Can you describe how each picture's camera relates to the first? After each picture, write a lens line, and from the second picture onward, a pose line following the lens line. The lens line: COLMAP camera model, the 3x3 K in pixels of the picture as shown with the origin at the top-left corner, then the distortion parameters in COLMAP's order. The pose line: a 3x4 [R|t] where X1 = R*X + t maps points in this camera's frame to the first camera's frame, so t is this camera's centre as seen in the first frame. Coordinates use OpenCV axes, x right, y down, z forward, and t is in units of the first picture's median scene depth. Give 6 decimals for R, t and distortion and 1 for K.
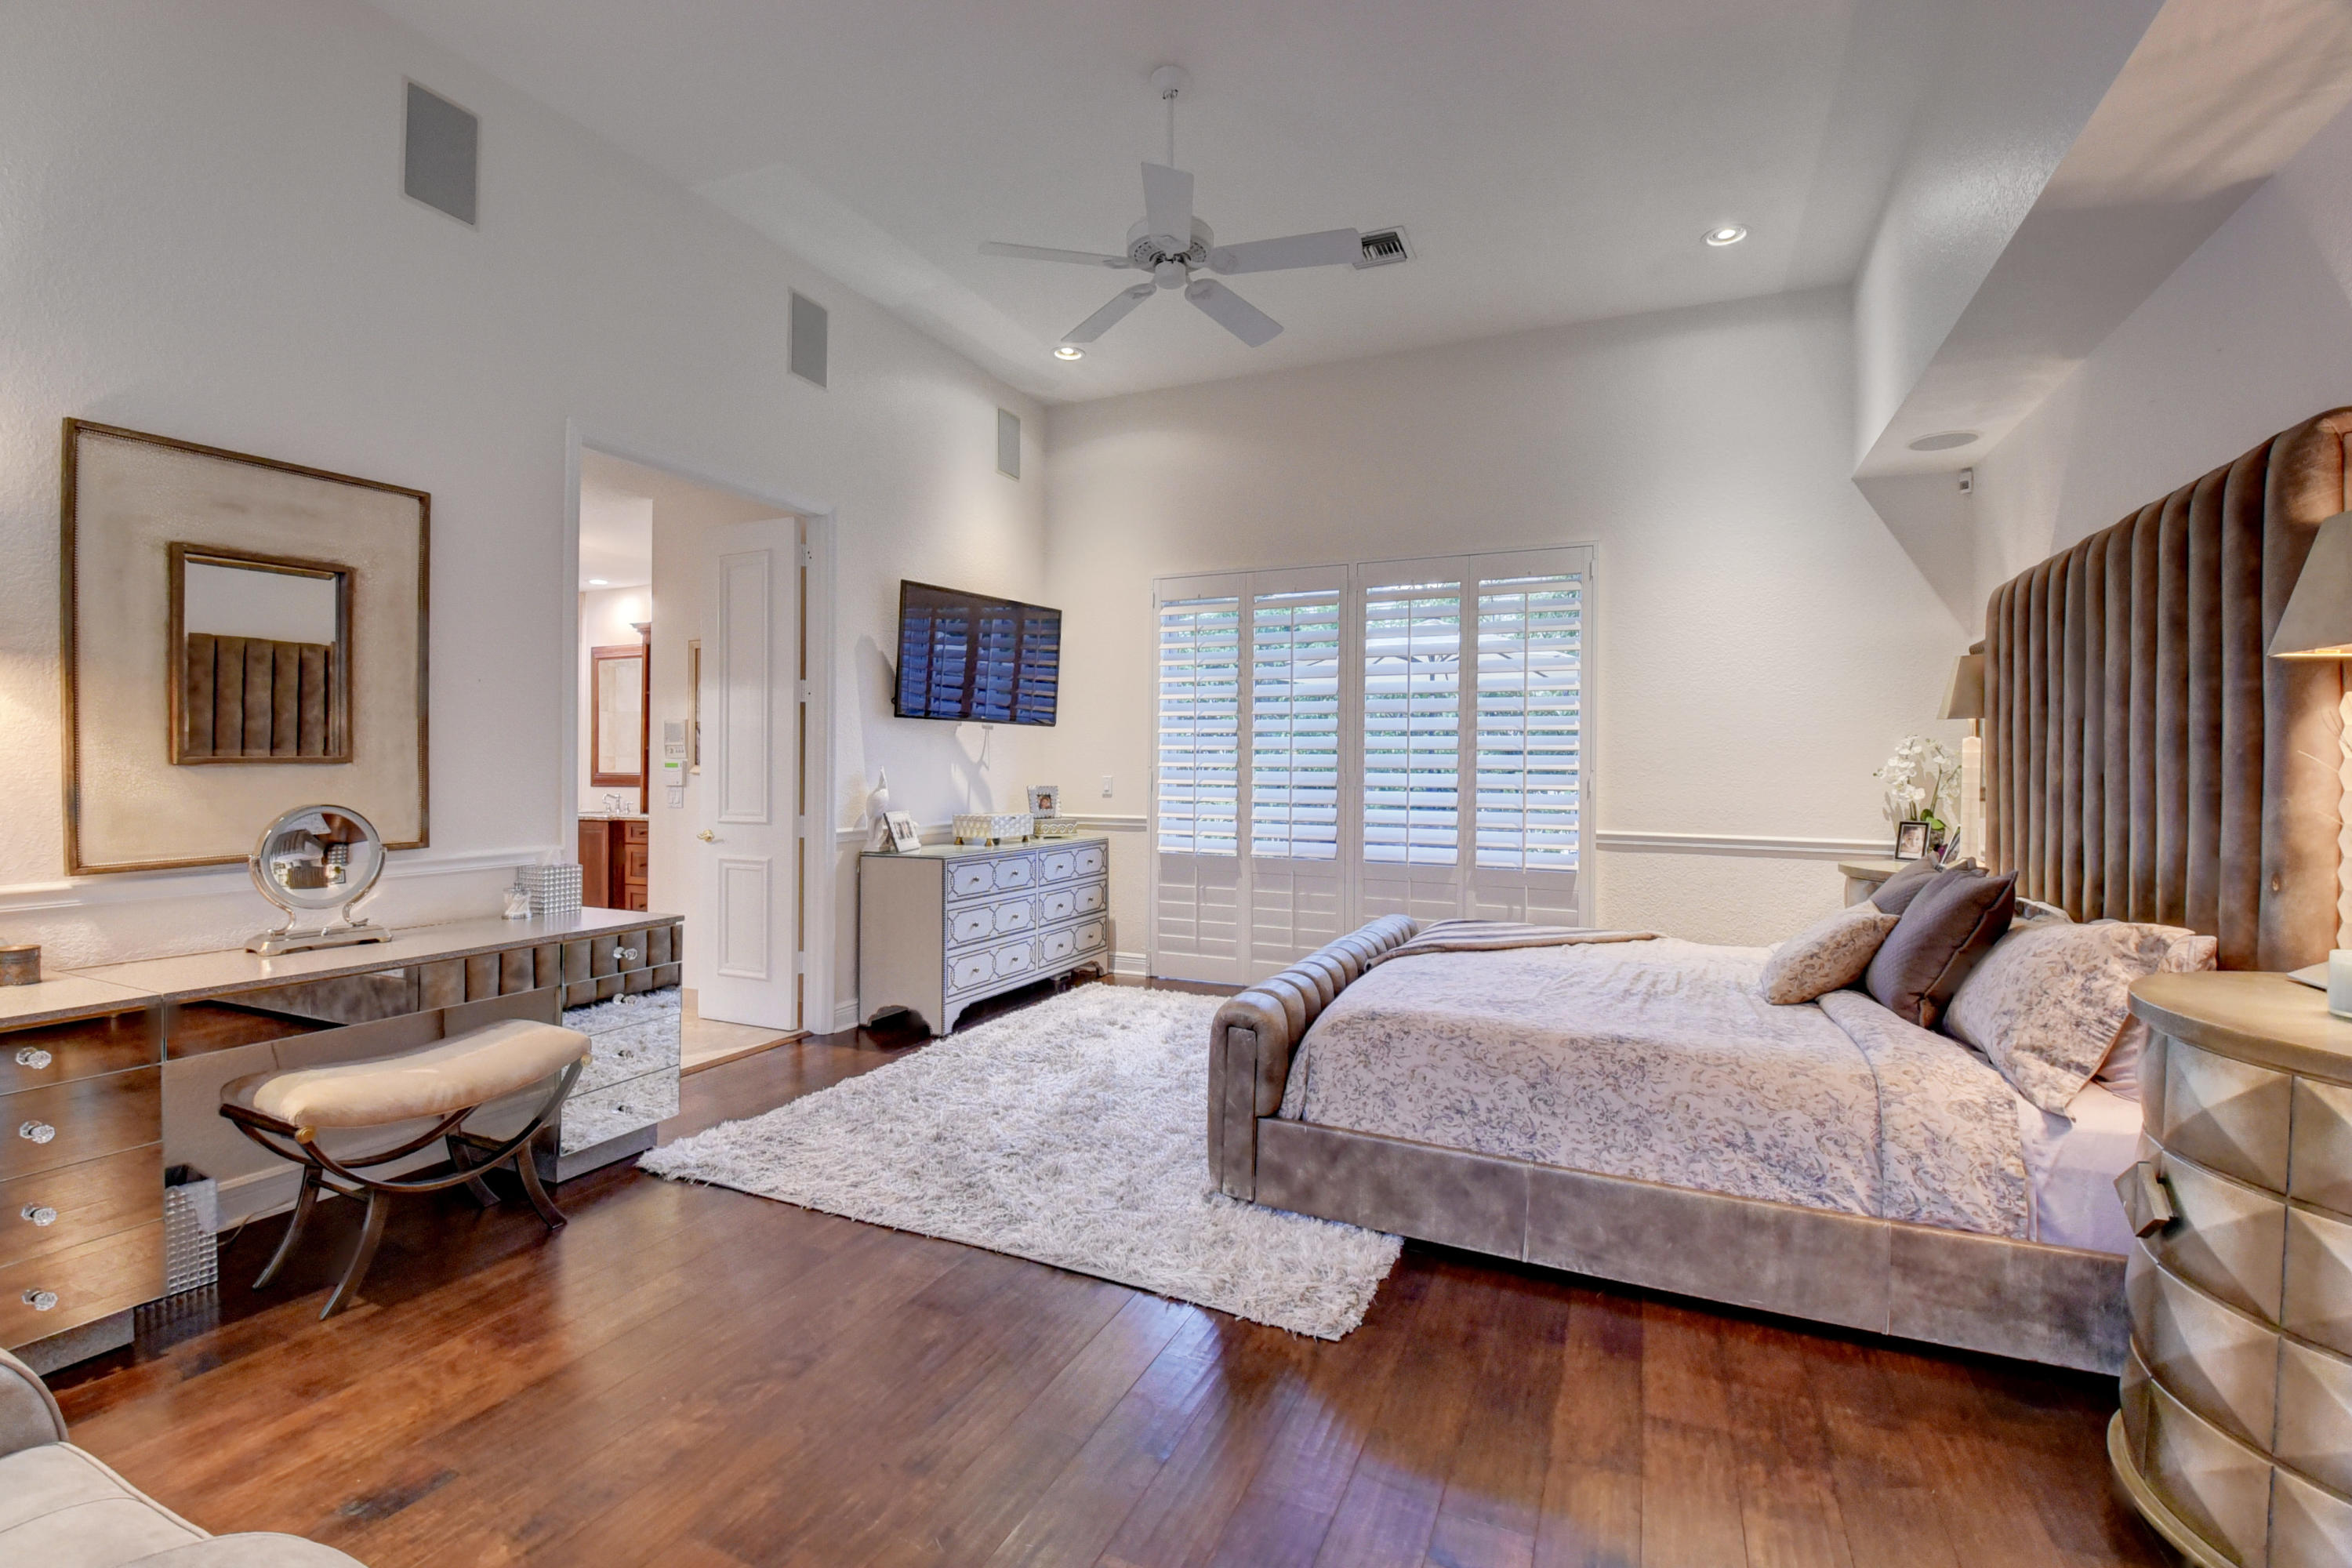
lens RADIAL K [[1036.7, 0, 1174.7], [0, 1036.7, 773.2], [0, 0, 1]] dist [-0.007285, -0.011246]
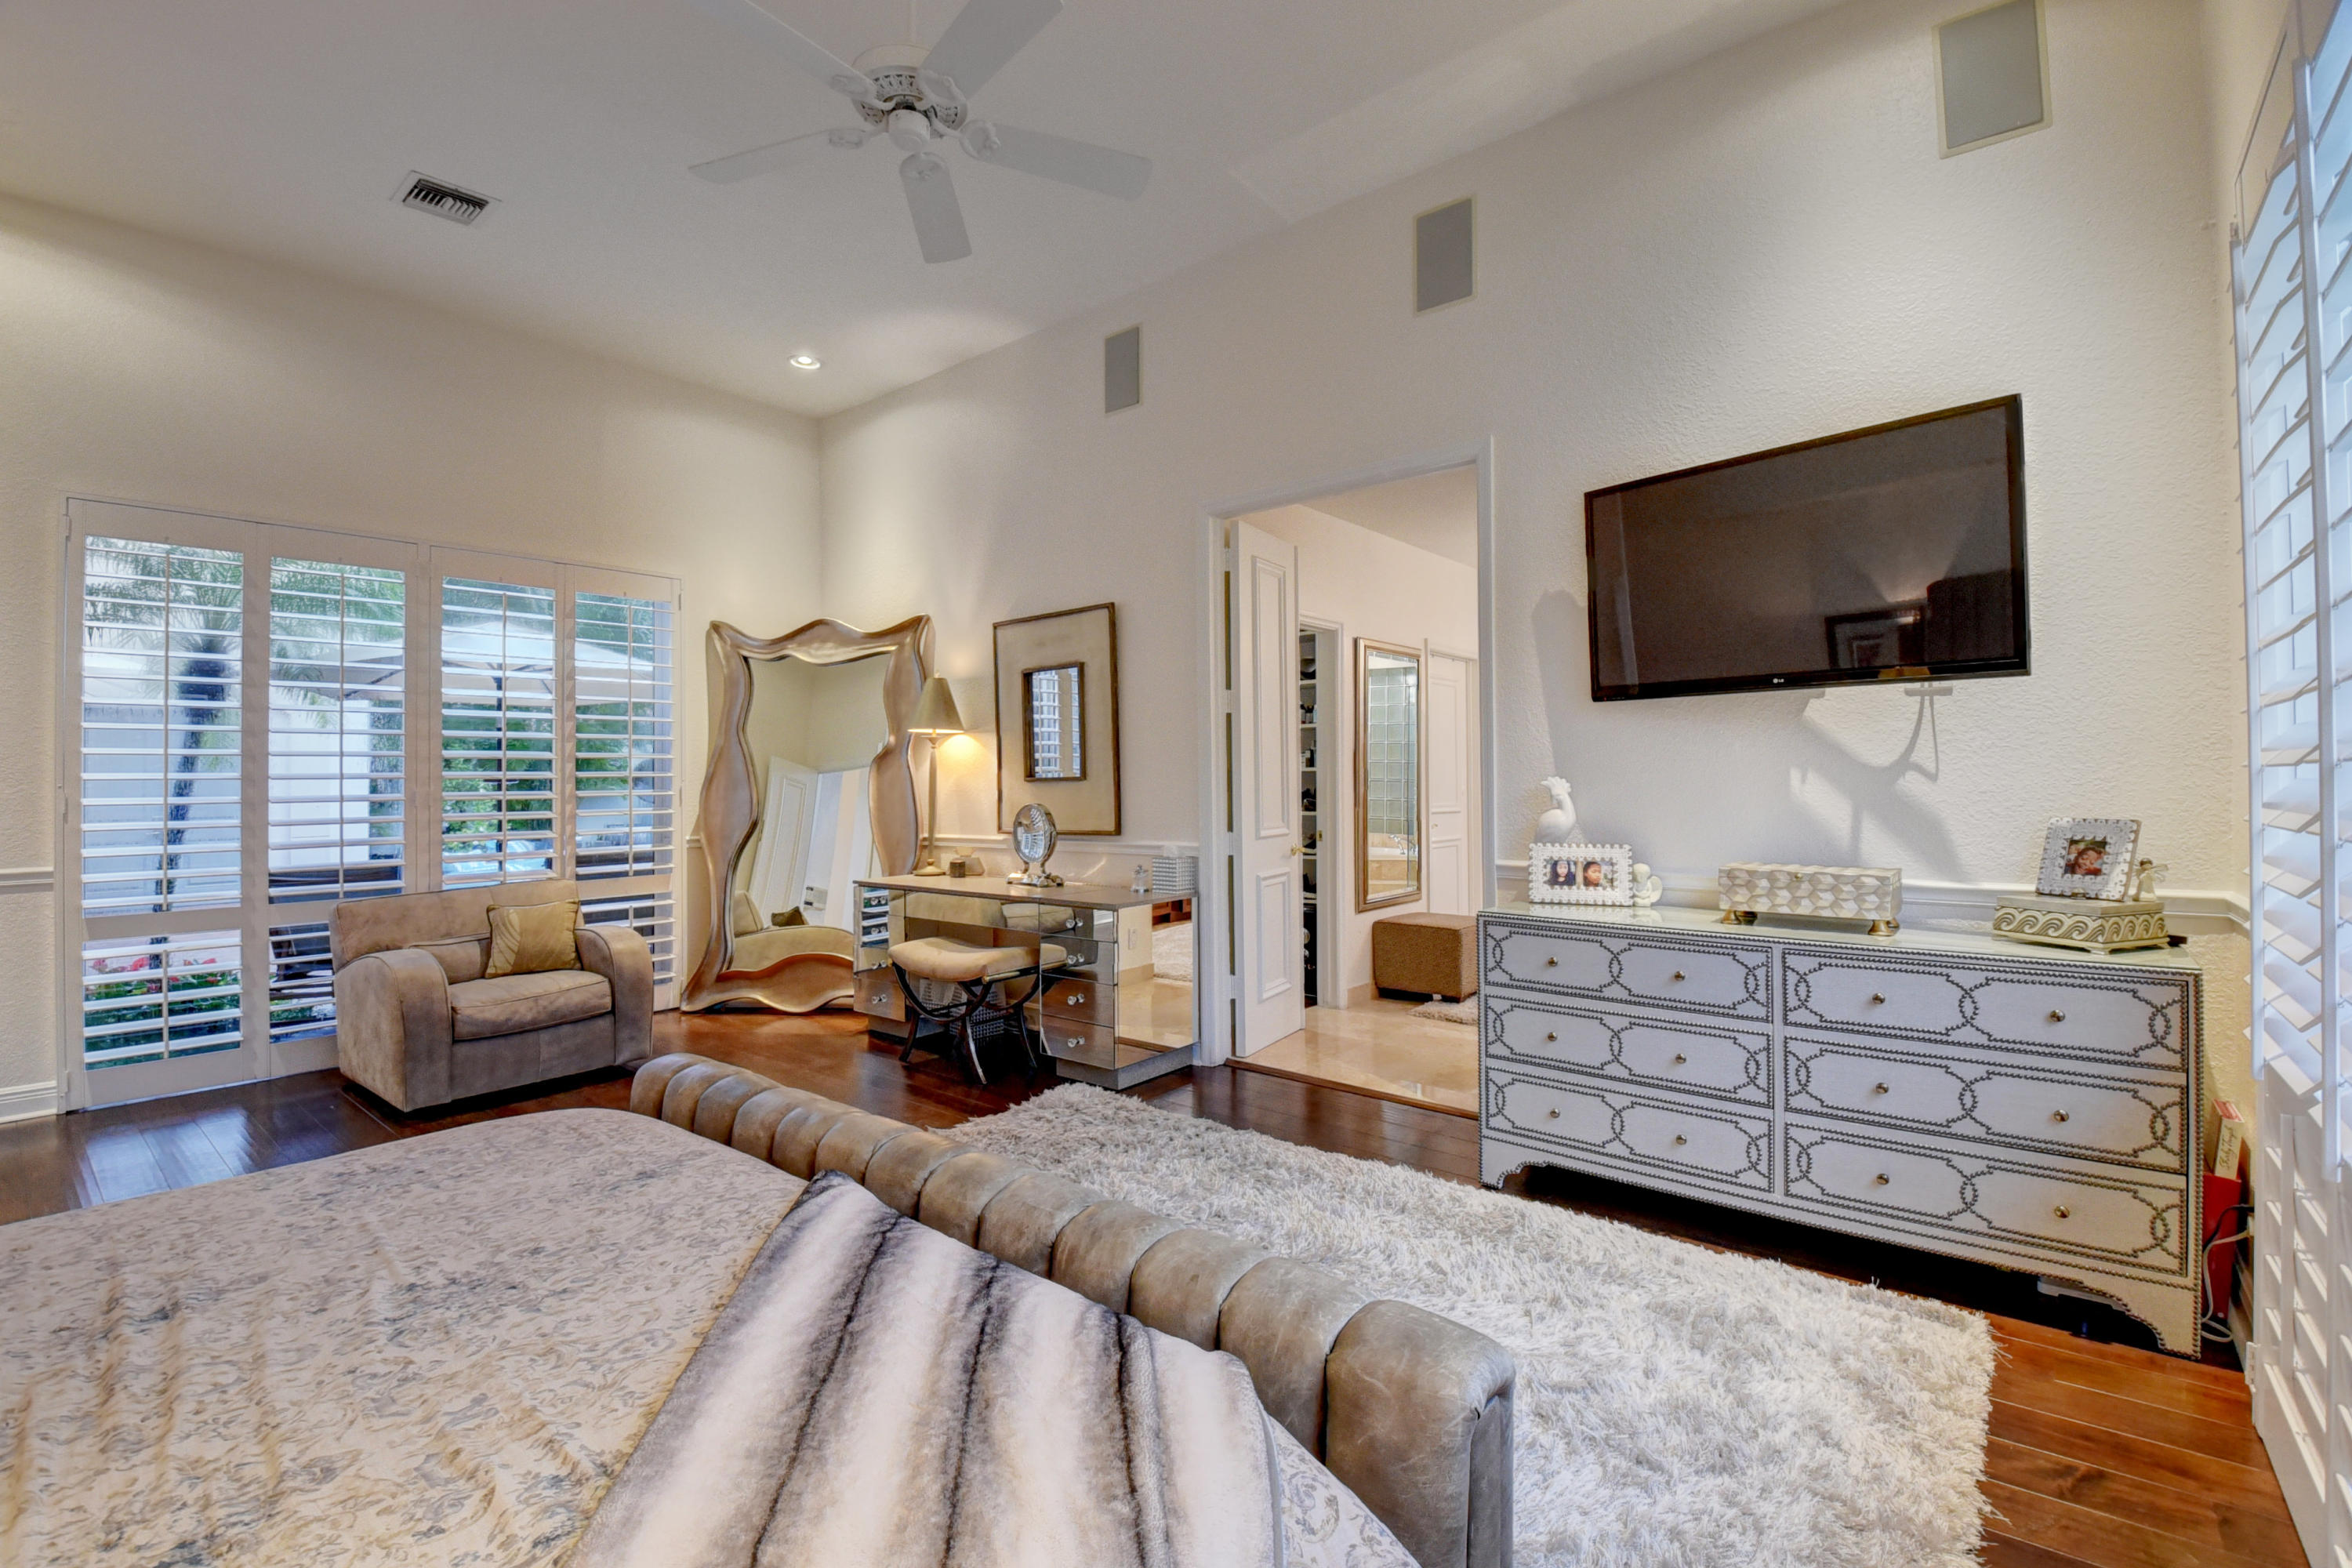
lens RADIAL K [[1036.7, 0, 1174.9], [0, 1036.7, 778.5], [0, 0, 1]] dist [-0.007285, -0.011246]
pose [[-0.282217, -0.010152, -0.959297, 0.446658], [-0.003927, 0.999948, -0.009427, 0.001883], [0.959342, 0.001106, -0.282242, 0.949633]]
